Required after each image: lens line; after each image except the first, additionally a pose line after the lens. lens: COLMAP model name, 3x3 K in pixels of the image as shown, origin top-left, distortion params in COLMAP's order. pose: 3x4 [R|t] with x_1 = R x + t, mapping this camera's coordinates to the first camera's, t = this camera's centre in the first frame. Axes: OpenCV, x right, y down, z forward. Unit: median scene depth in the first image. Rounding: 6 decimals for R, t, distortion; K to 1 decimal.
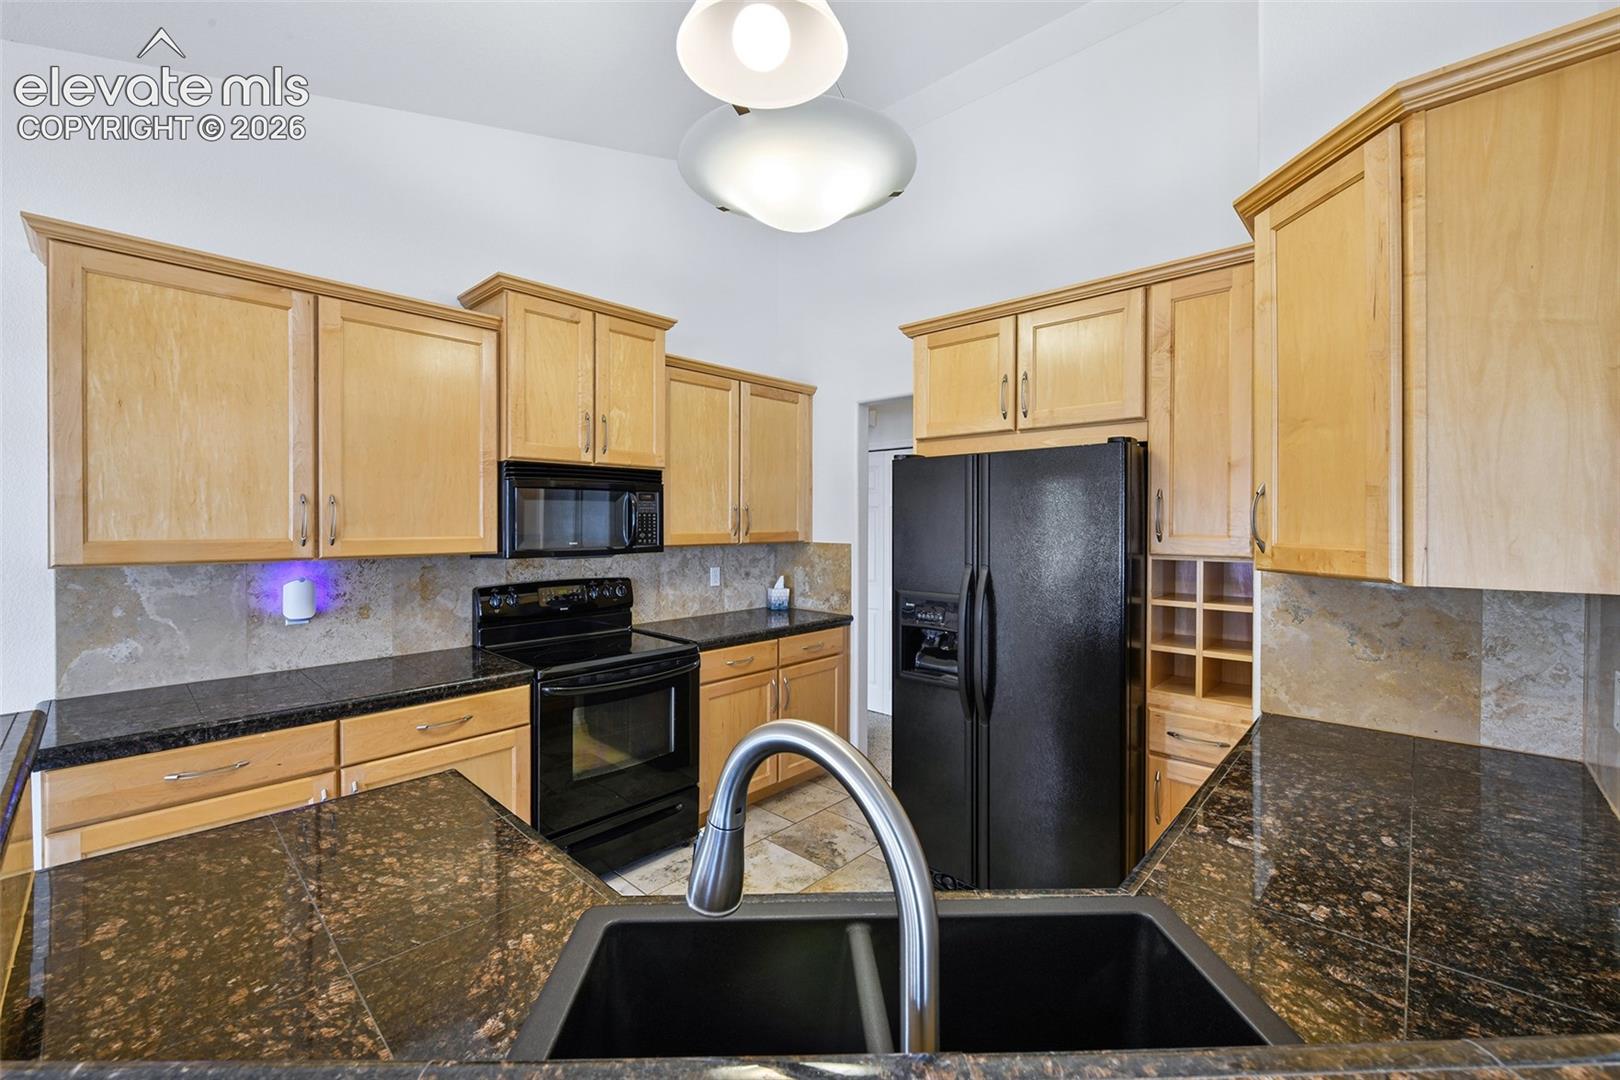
lens RADIAL K [[664.7, 0, 809.6], [0, 664.7, 518.1], [0, 0, 1]] dist [0.001659, -0.001594]
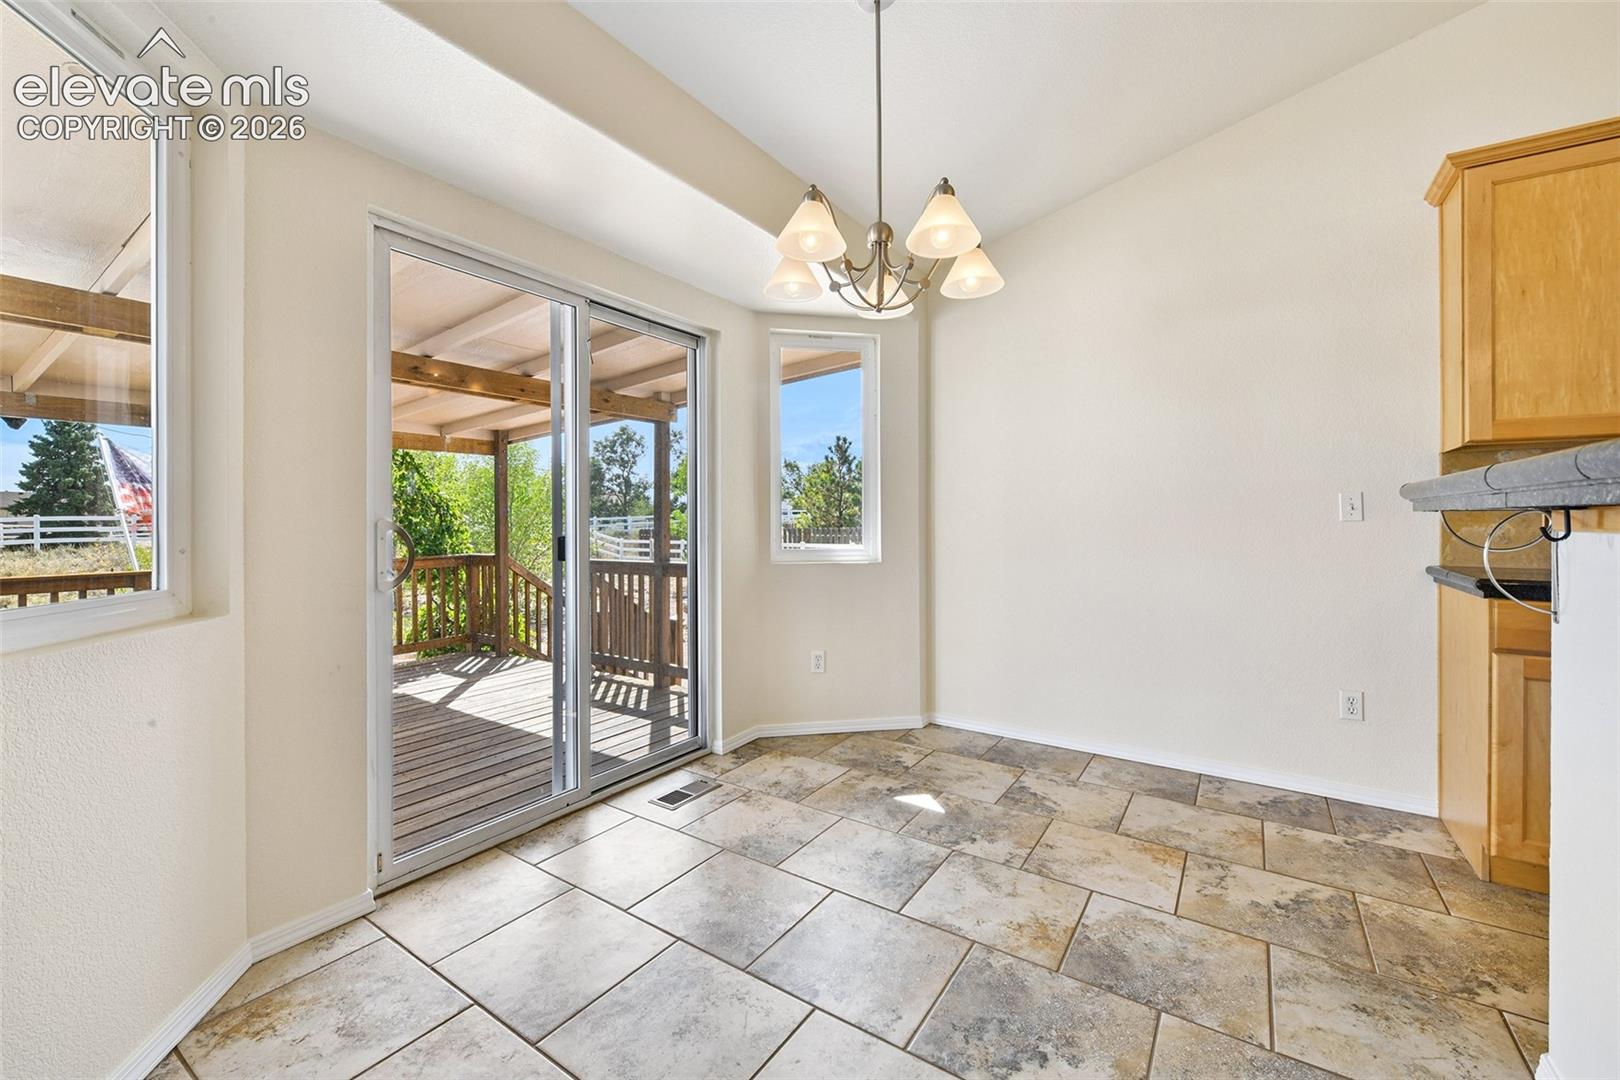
lens RADIAL K [[664.7, 0, 801.5], [0, 664.7, 527.6], [0, 0, 1]] dist [0.001659, -0.001594]
pose [[0.163190, 0.009671, -0.986547, -0.109537], [0.005408, 0.999928, 0.010697, 0.149131], [0.986580, -0.007081, 0.163126, -0.273153]]
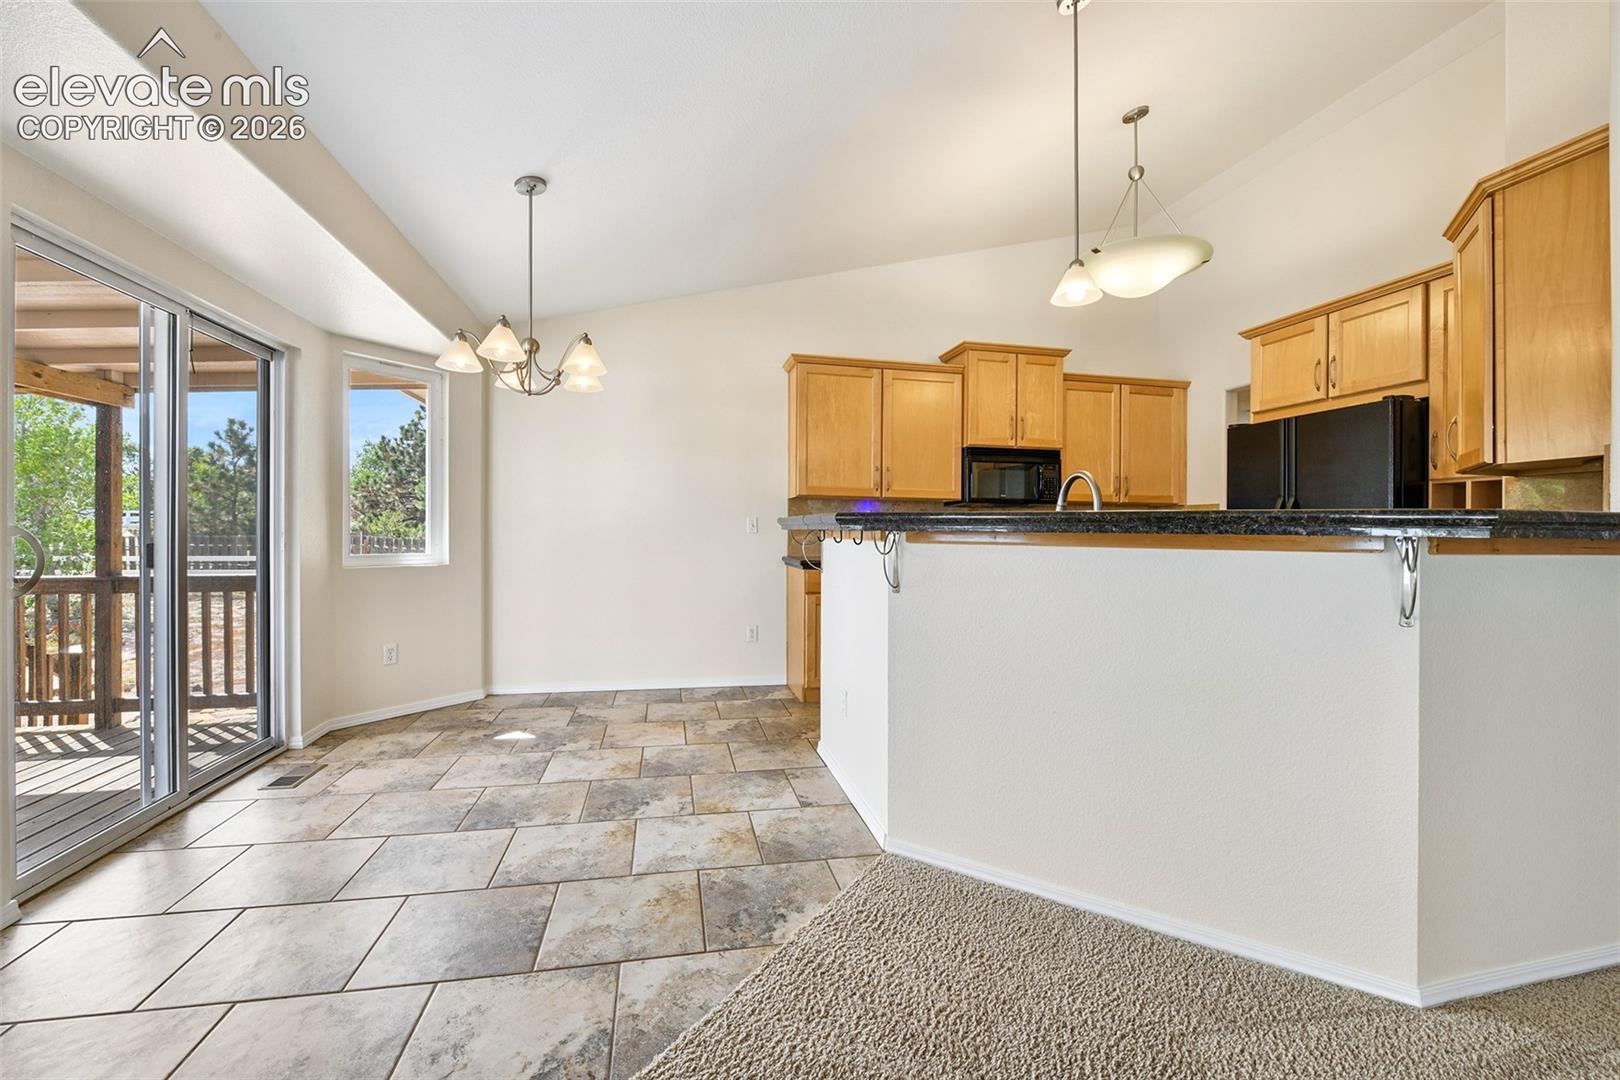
lens RADIAL K [[664.7, 0, 806.0], [0, 664.7, 533.3], [0, 0, 1]] dist [0.001659, -0.001594]
pose [[0.822420, 0.009078, -0.568808, 0.208064], [-0.007706, 0.999959, 0.004818, 0.144986], [0.568829, 0.000421, 0.822456, -0.726405]]
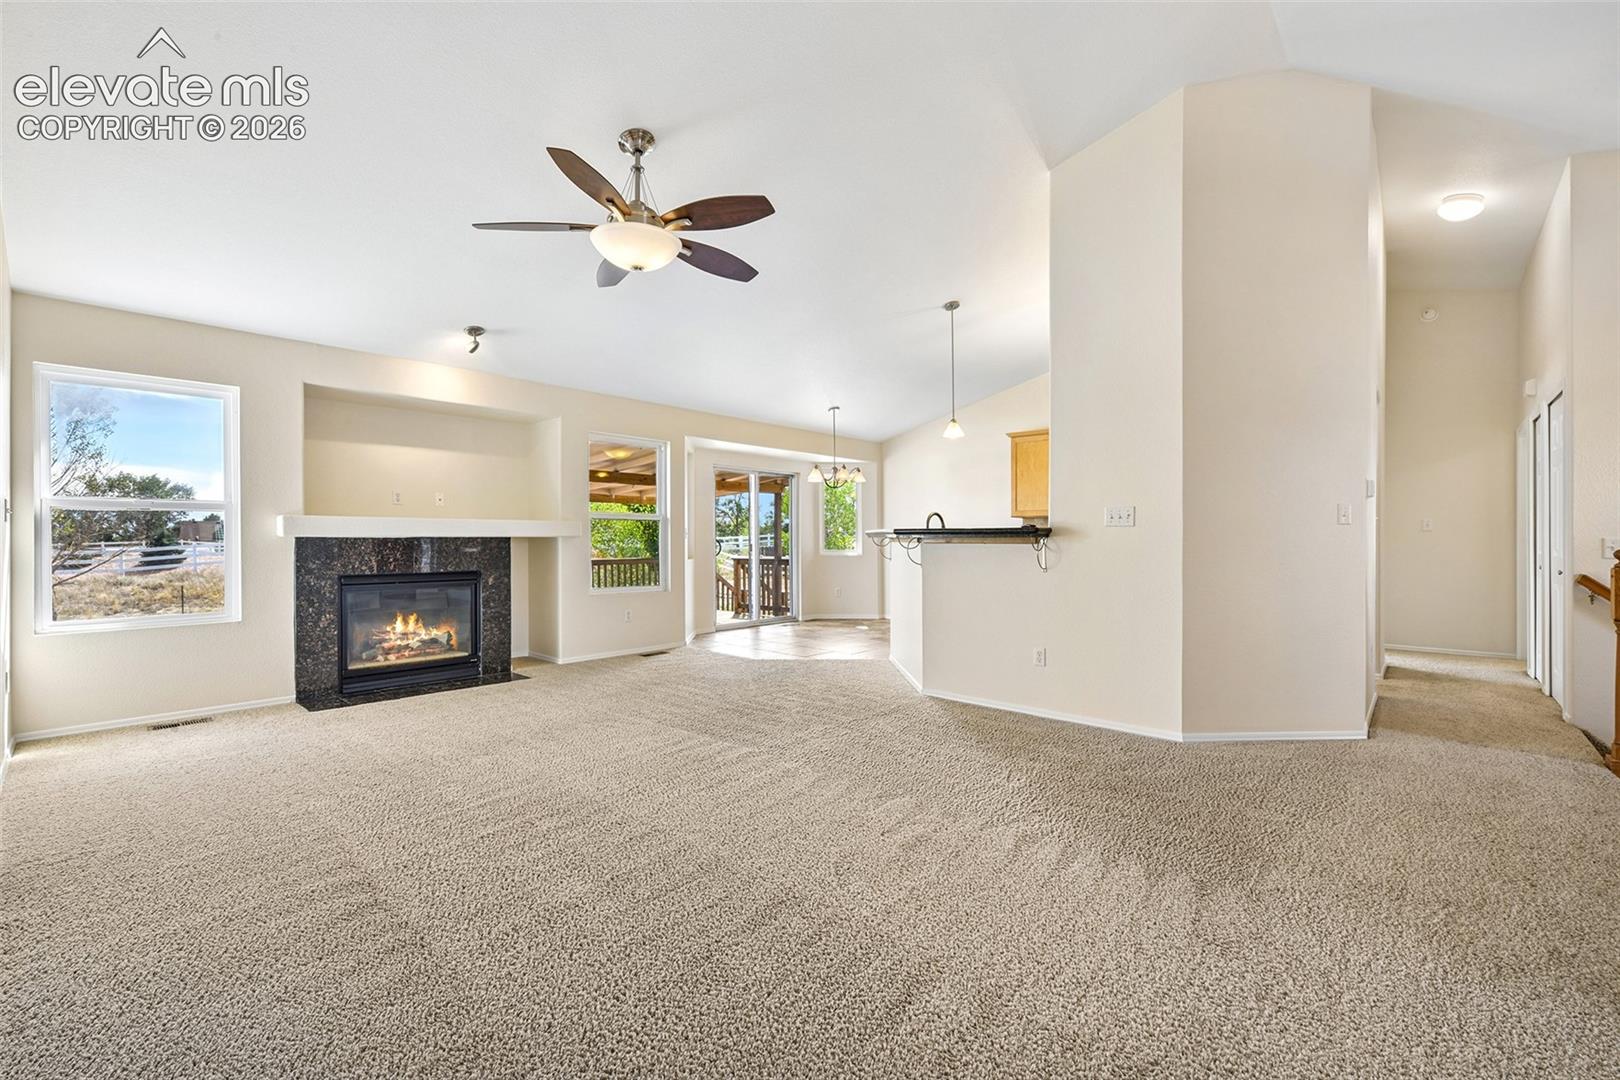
lens RADIAL K [[679.1, 0, 802.5], [0, 679.1, 547.1], [0, 0, 1]] dist [-0.002441, -0.002633]
pose [[0.011112, 0.010183, -0.999886, 2.209362], [0.005164, 0.999934, 0.010241, 0.152056], [0.999925, -0.005277, 0.011058, -0.250684]]
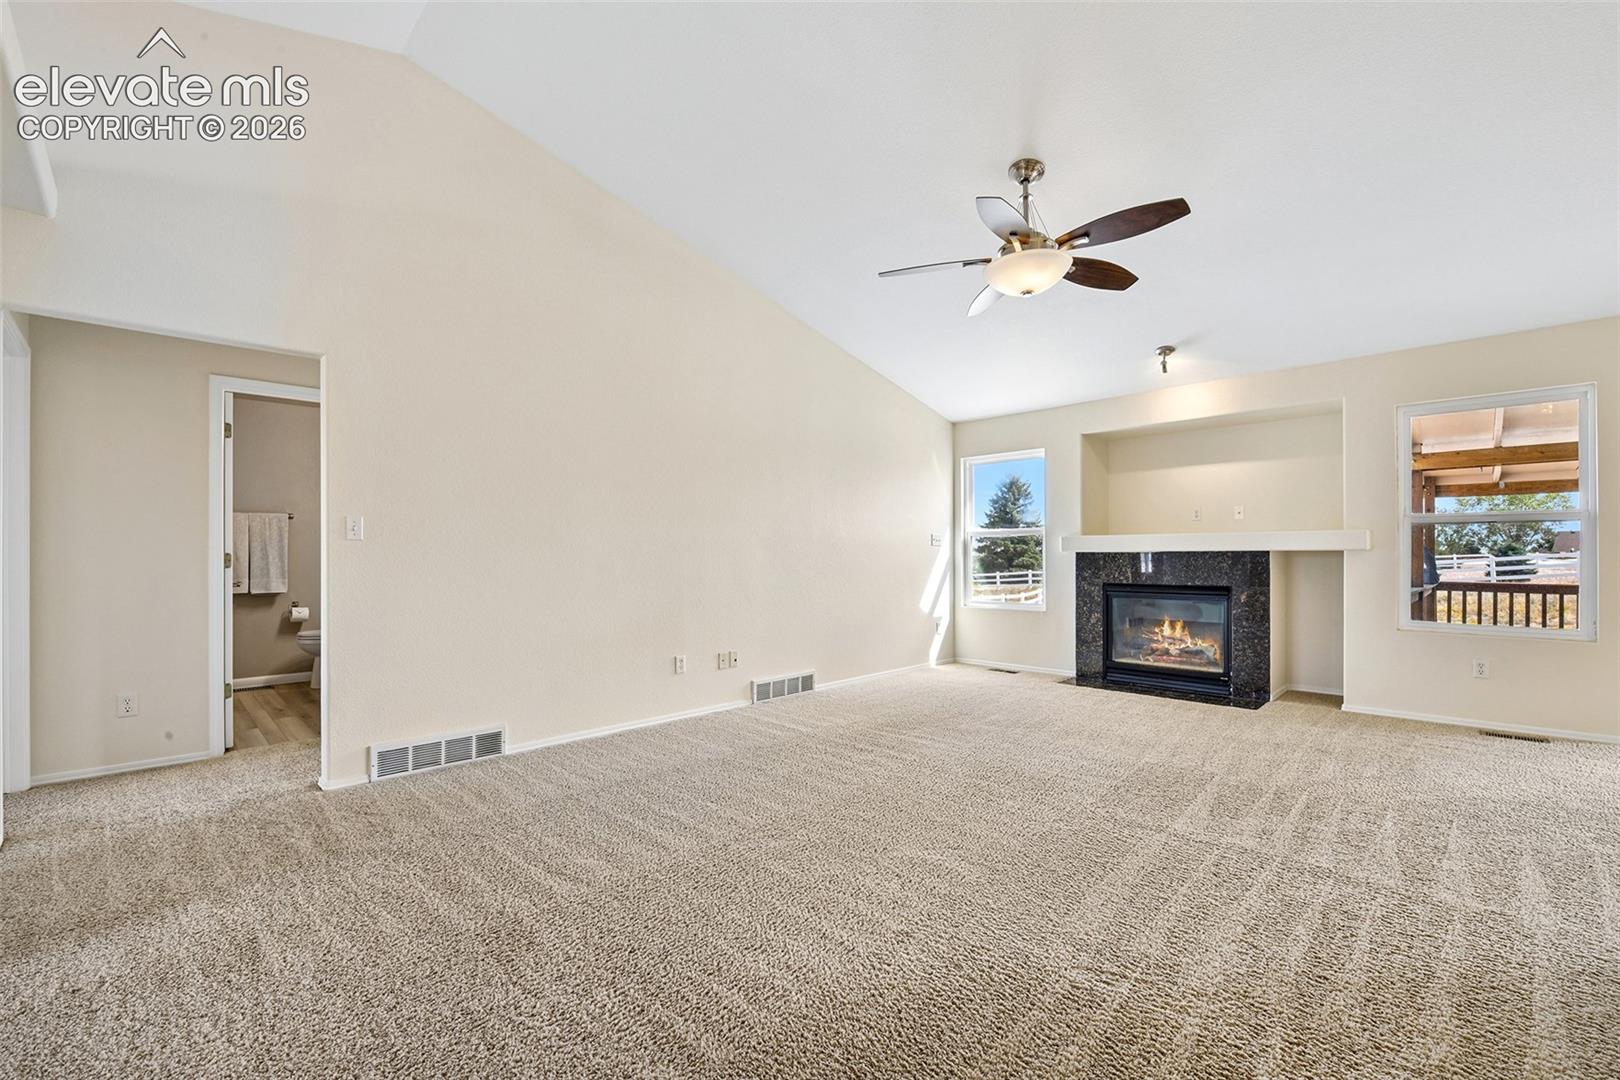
lens RADIAL K [[679.1, 0, 803.4], [0, 679.1, 560.6], [0, 0, 1]] dist [-0.002441, -0.002633]
pose [[-0.999171, 0.003193, 0.040591, 1.279376], [0.003350, 0.999987, 0.003797, 0.153977], [-0.040578, 0.003930, -0.999169, 0.819327]]
